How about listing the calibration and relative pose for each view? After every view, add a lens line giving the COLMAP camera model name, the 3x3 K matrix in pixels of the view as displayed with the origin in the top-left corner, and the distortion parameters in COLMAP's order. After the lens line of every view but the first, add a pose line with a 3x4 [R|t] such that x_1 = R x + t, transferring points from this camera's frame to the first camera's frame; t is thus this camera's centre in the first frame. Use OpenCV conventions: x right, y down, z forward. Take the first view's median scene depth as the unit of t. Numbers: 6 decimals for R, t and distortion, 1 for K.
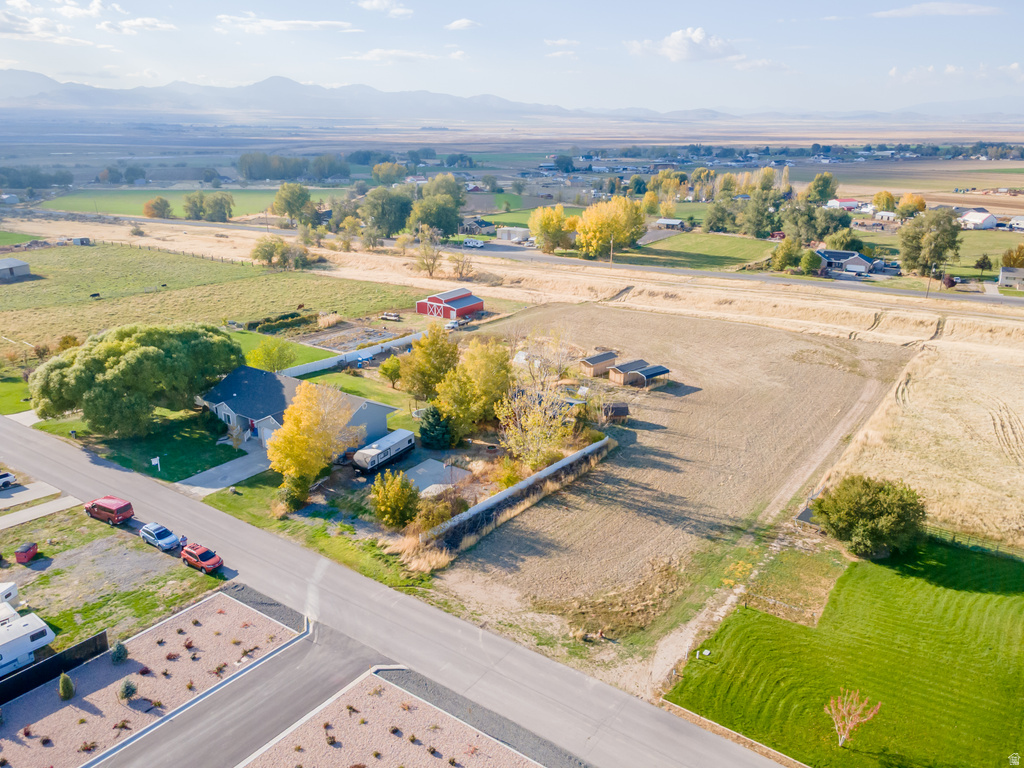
lens RADIAL K [[747.1, 0, 502.3], [0, 747.1, 381.0], [0, 0, 1]] dist [0.034169, 0.013483]
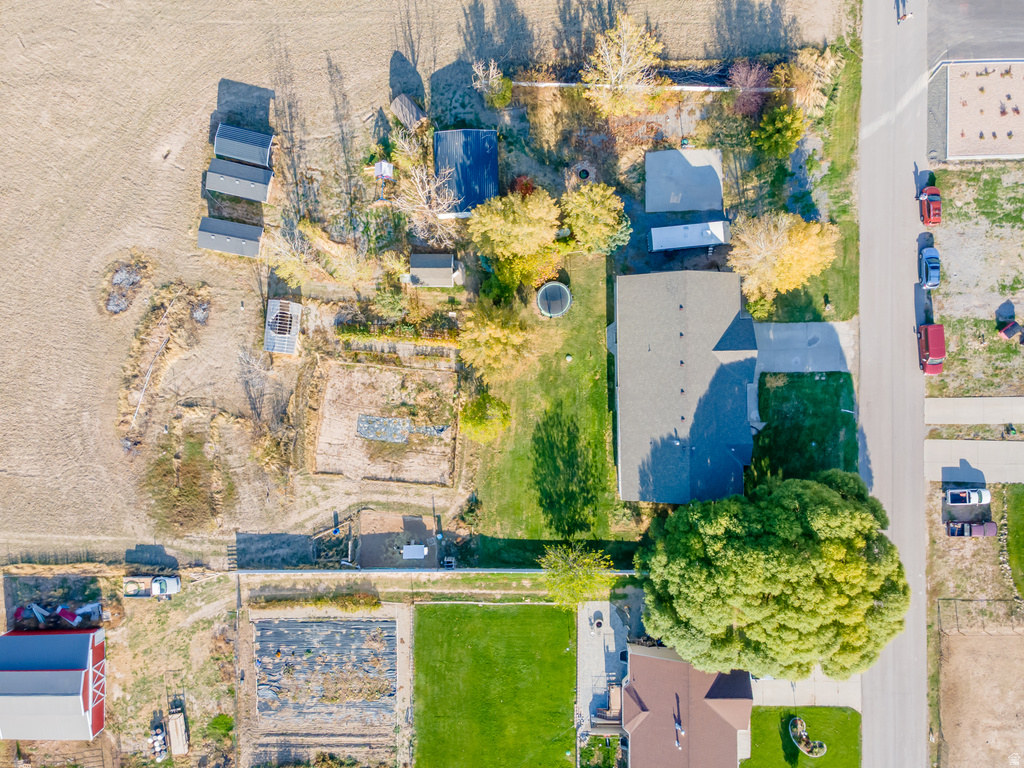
lens RADIAL K [[747.1, 0, 503.0], [0, 747.1, 380.9], [0, 0, 1]] dist [0.034169, 0.013483]
pose [[-0.591499, -0.806247, -0.009755, -0.085747], [0.269486, -0.209081, 0.940033, -0.485344], [-0.759938, 0.553400, 0.340943, 0.528875]]
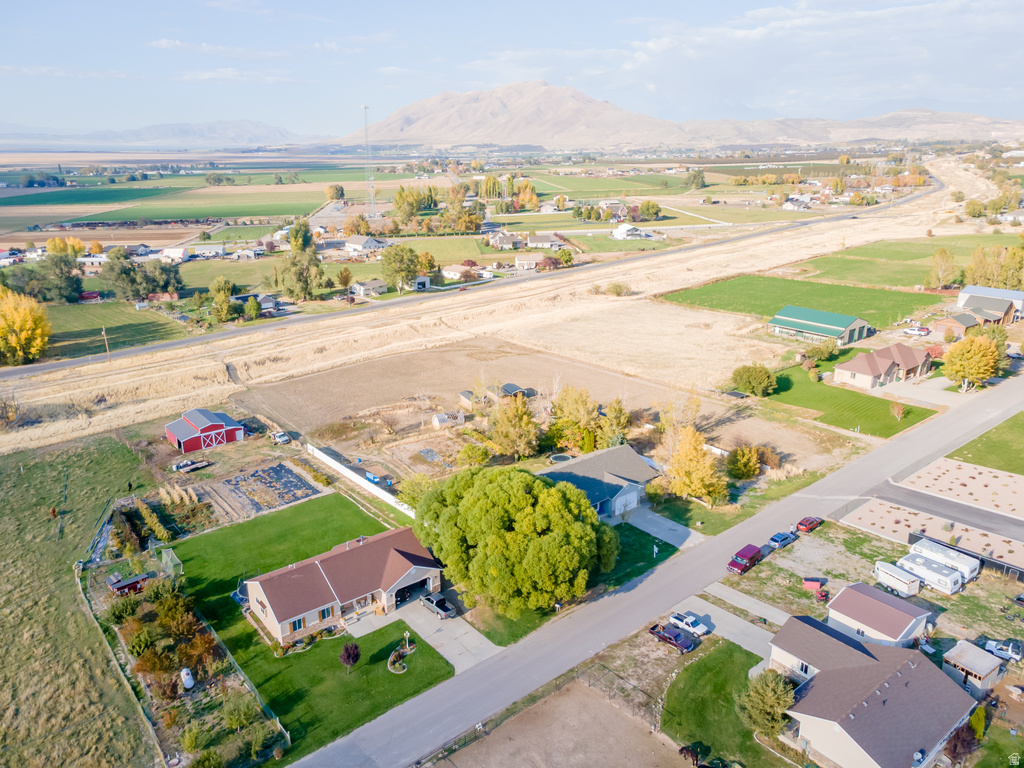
lens RADIAL K [[747.1, 0, 502.1], [0, 747.1, 384.0], [0, 0, 1]] dist [0.034169, 0.013483]
pose [[0.269743, -0.302010, 0.914346, -0.806486], [0.321195, 0.923382, 0.210239, -0.239807], [-0.907784, 0.236973, 0.346080, 0.404746]]
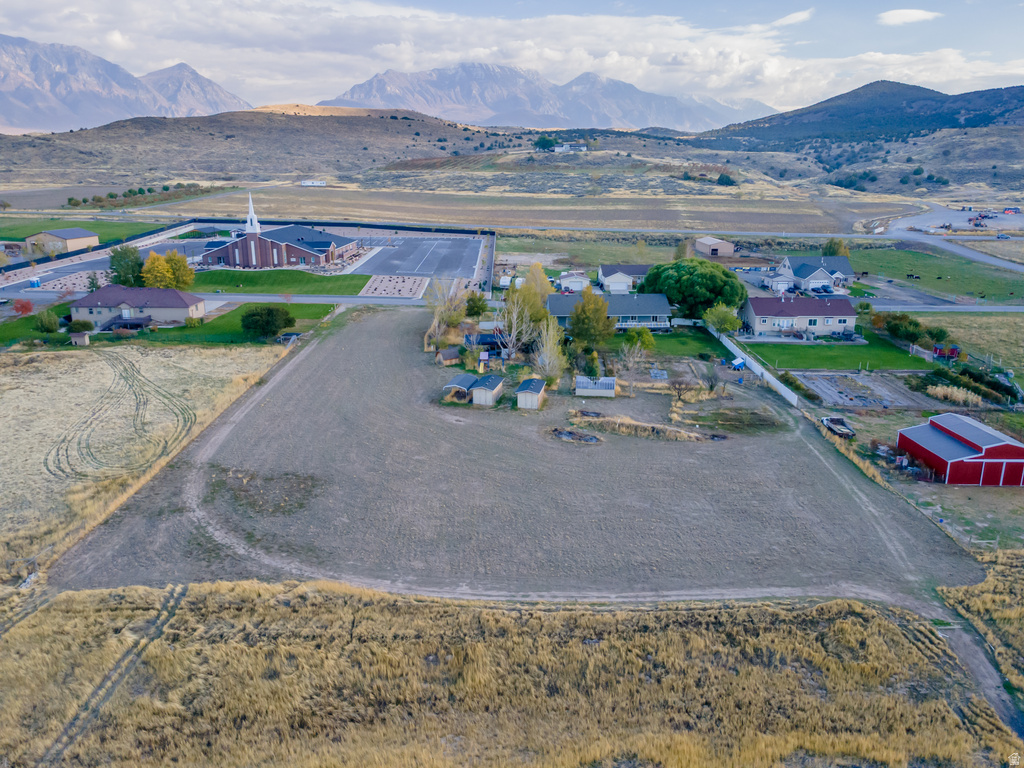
lens RADIAL K [[747.1, 0, 503.3], [0, 747.1, 374.6], [0, 0, 1]] dist [0.034169, 0.013483]
pose [[-0.813897, 0.140836, -0.563682, 0.503683], [-0.195352, 0.847360, 0.493780, -0.361773], [0.547183, 0.512002, -0.662151, 1.222380]]
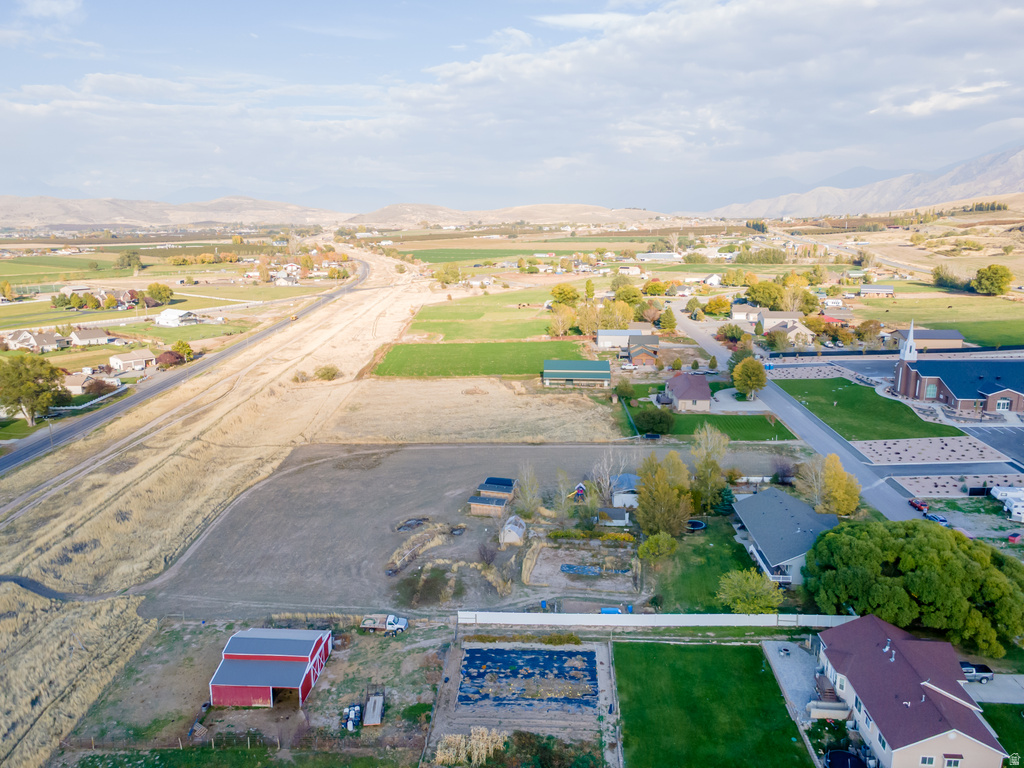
lens RADIAL K [[747.1, 0, 502.4], [0, 747.1, 379.6], [0, 0, 1]] dist [0.034169, 0.013483]
pose [[-0.522778, -0.181030, 0.833026, -0.600017], [0.276993, 0.888094, 0.366829, -0.460834], [-0.806212, 0.422512, -0.414132, 1.080550]]
